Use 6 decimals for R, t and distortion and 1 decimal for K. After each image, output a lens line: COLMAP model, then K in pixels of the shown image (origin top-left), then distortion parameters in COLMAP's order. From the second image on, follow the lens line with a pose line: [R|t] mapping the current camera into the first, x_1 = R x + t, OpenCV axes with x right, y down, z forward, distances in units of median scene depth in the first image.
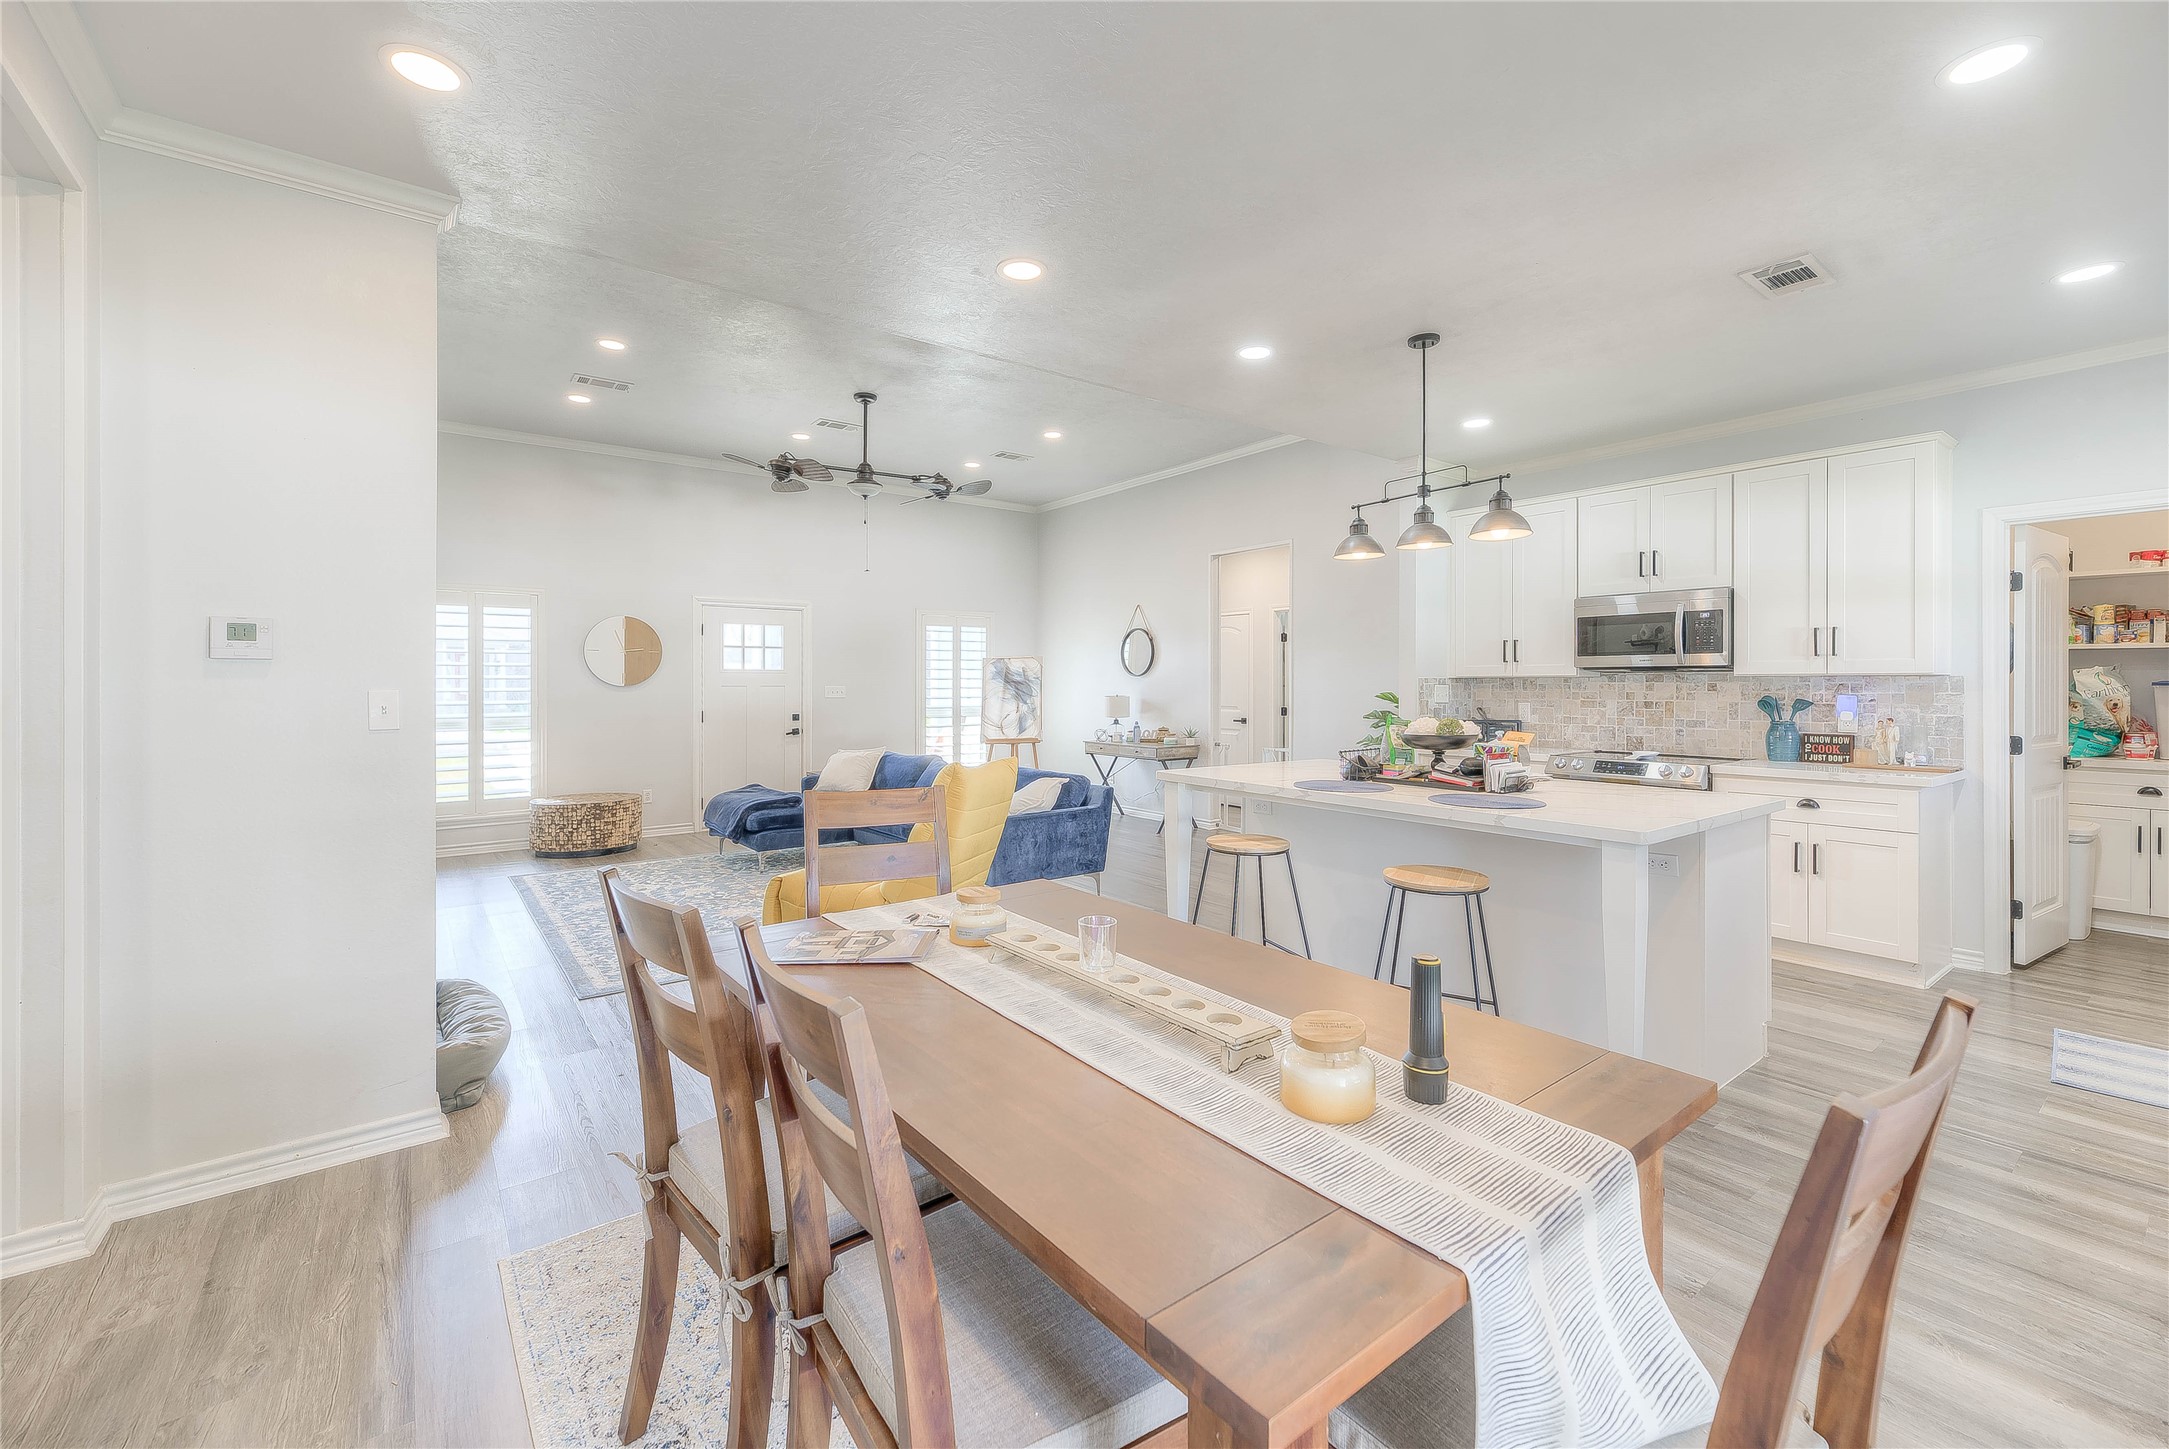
lens RADIAL K [[886.8, 0, 1085.4], [0, 886.8, 685.2], [0, 0, 1]] dist [0.009682, -0.000814]
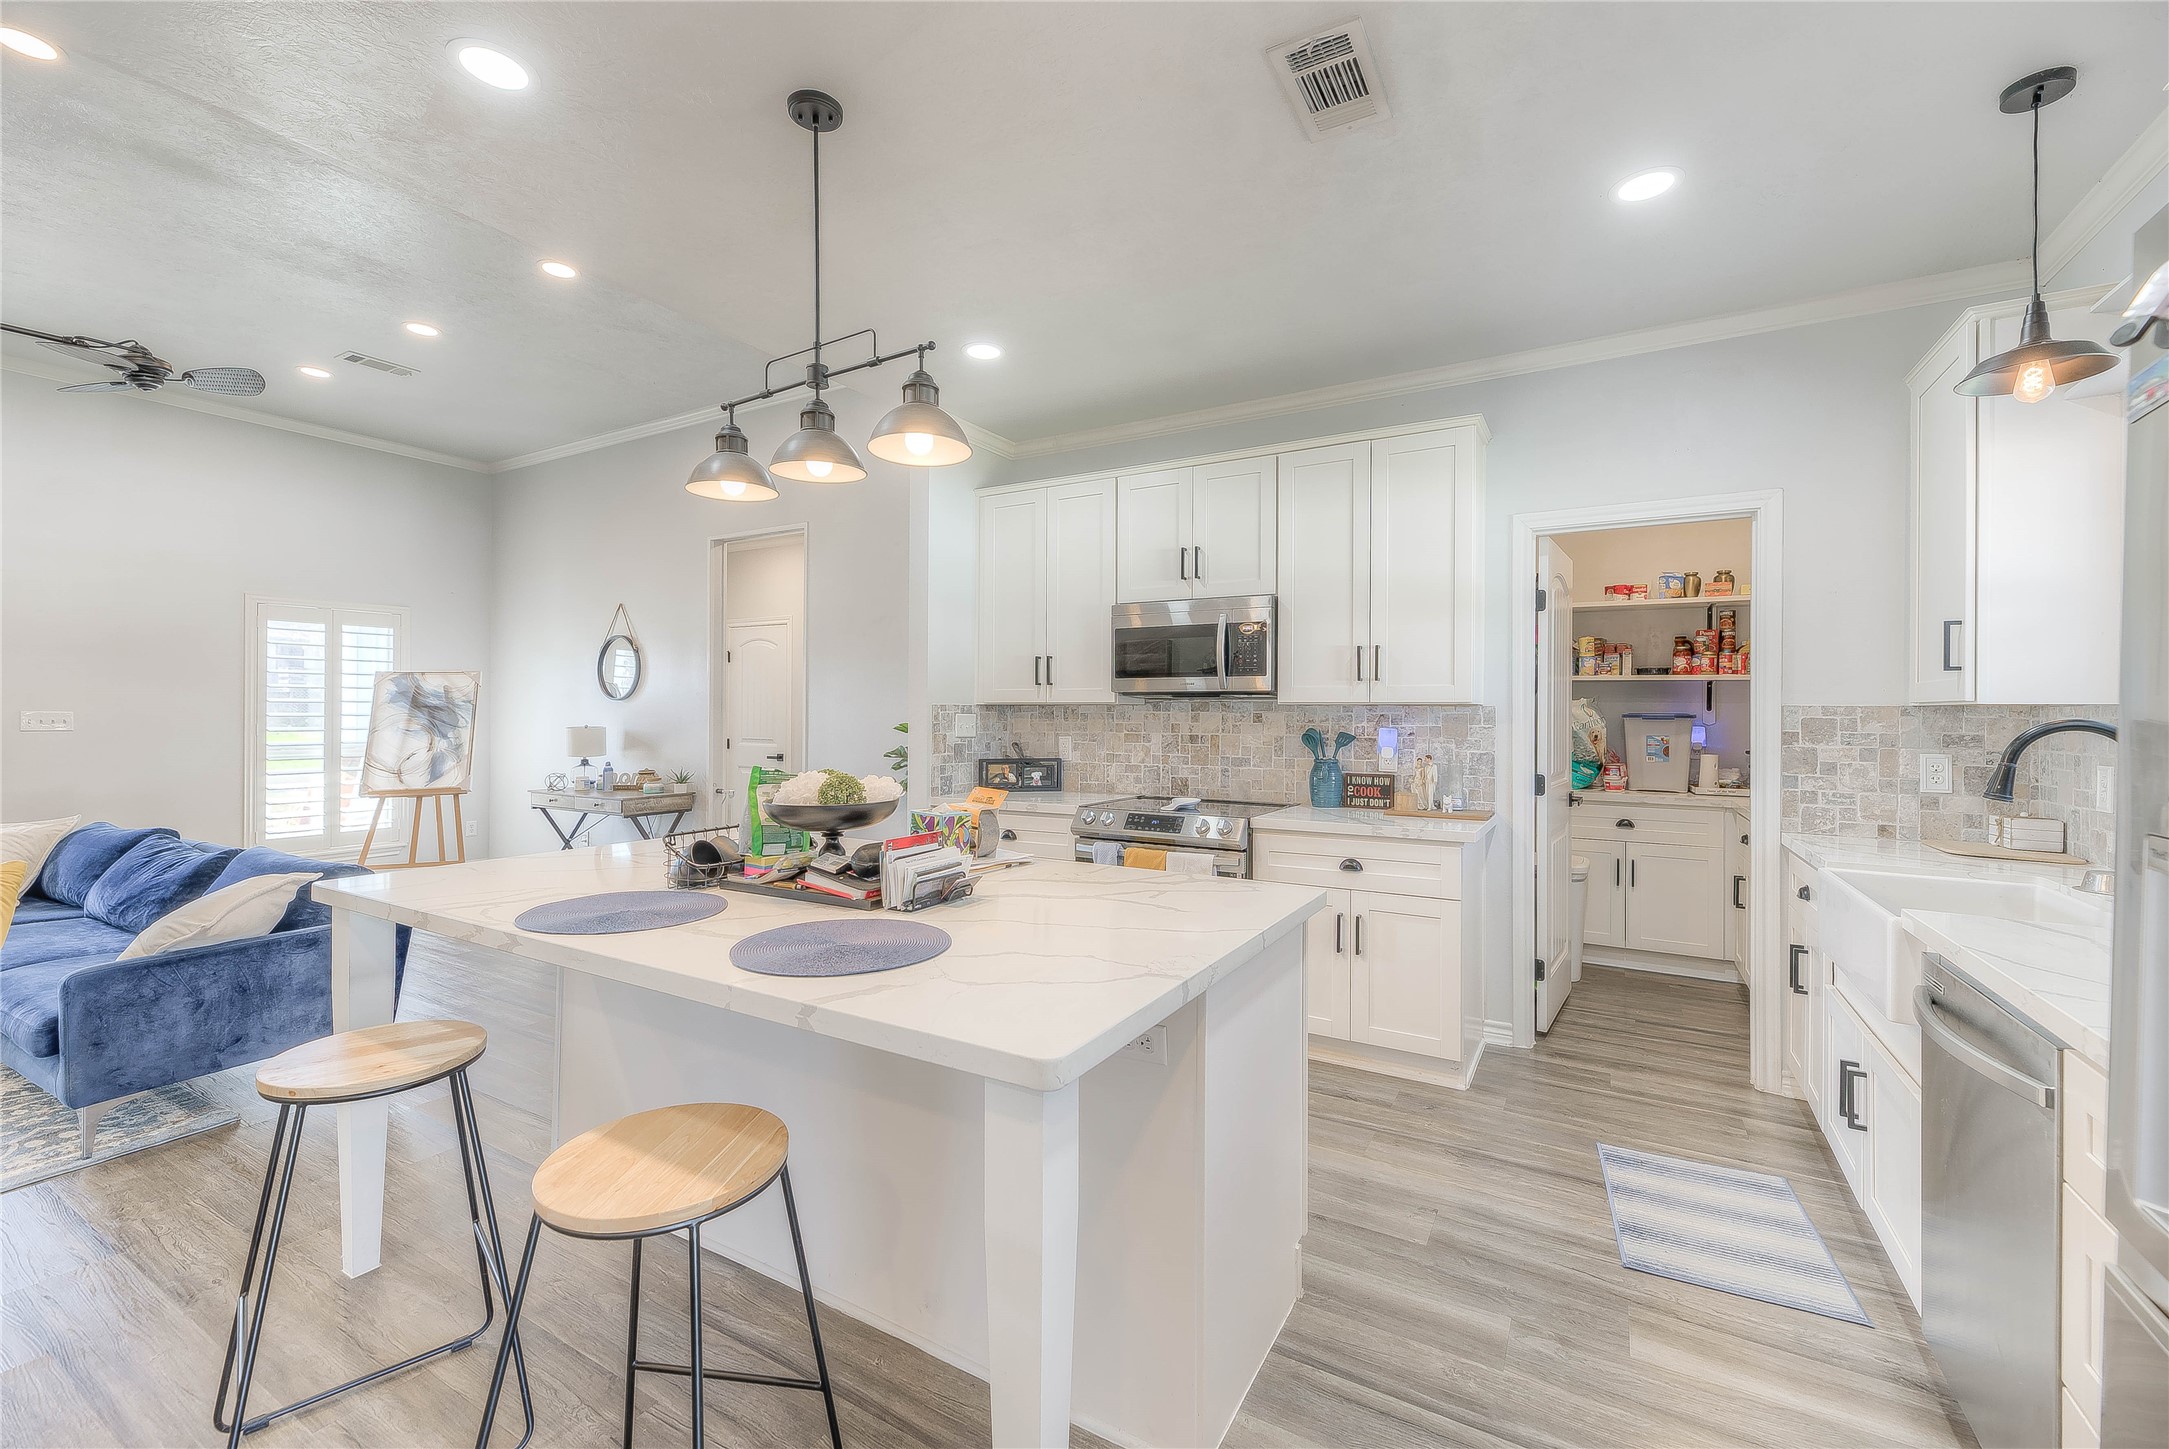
lens RADIAL K [[885.2, 0, 1082.8], [0, 885.2, 711.2], [0, 0, 1]] dist [0.012809, -0.000251]
pose [[0.924323, 0.005369, 0.381573, 0.202686], [-0.004559, 0.999985, -0.003026, -0.000692], [-0.381583, 0.001057, 0.924334, 0.254960]]
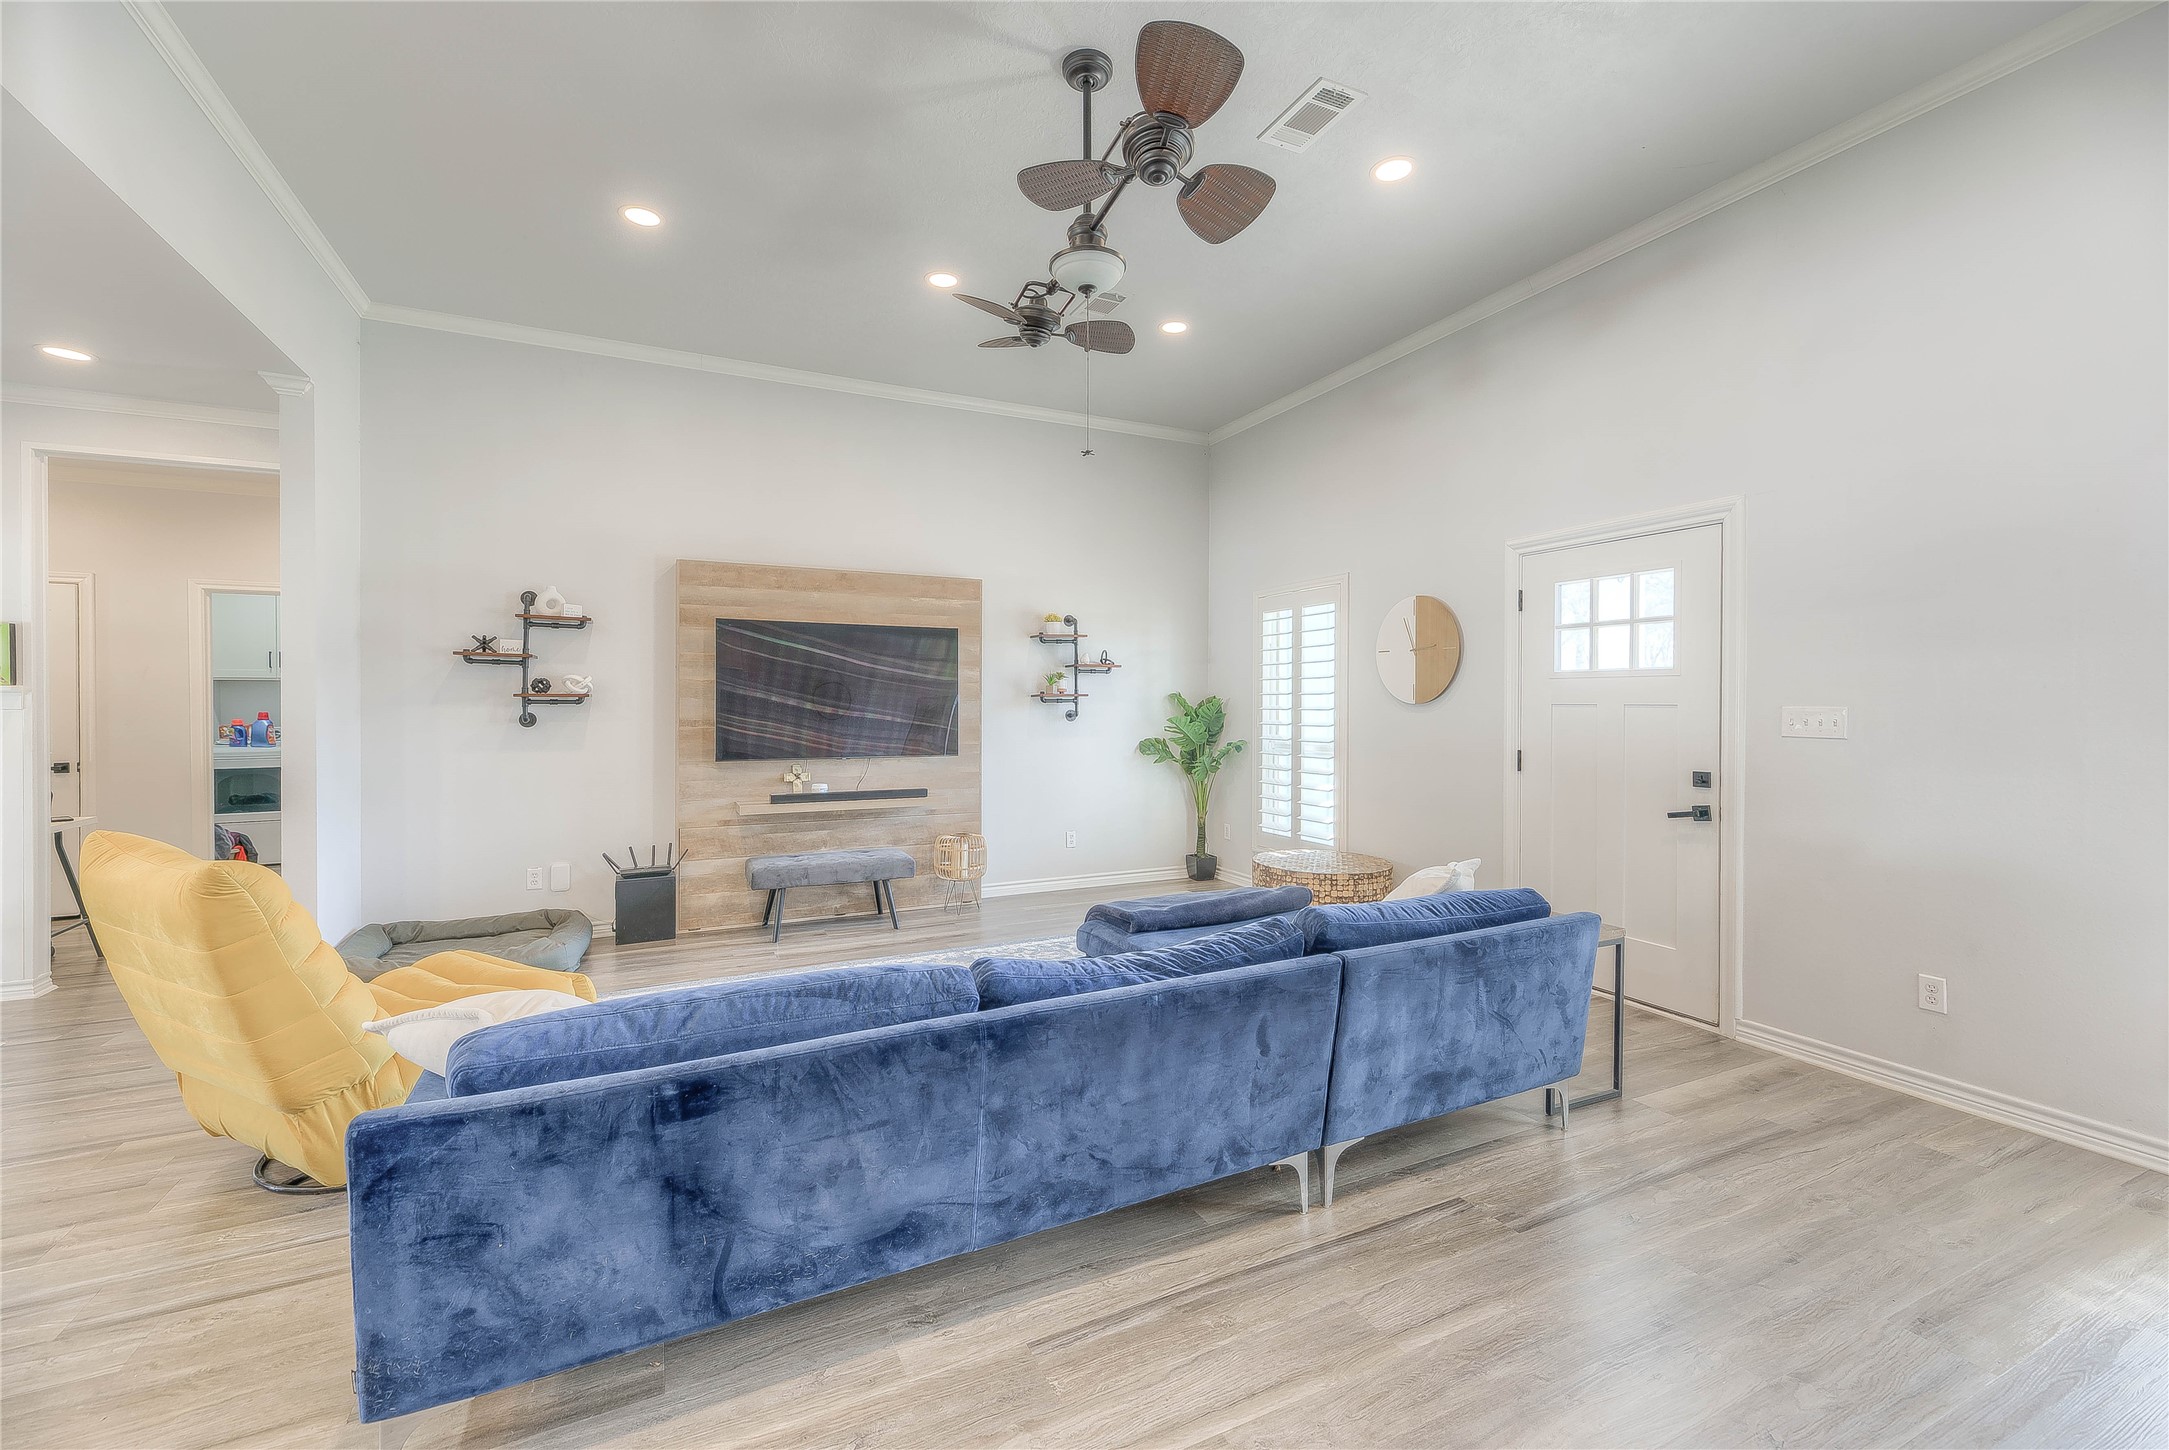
lens RADIAL K [[898.3, 0, 1093.9], [0, 898.3, 711.2], [0, 0, 1]] dist [0.008403, 0.000083]
pose [[-0.193907, 0.013095, -0.980933, 0.221138], [0.000185, 0.999911, 0.013312, -0.003004], [0.981020, 0.002400, -0.193892, 1.175025]]
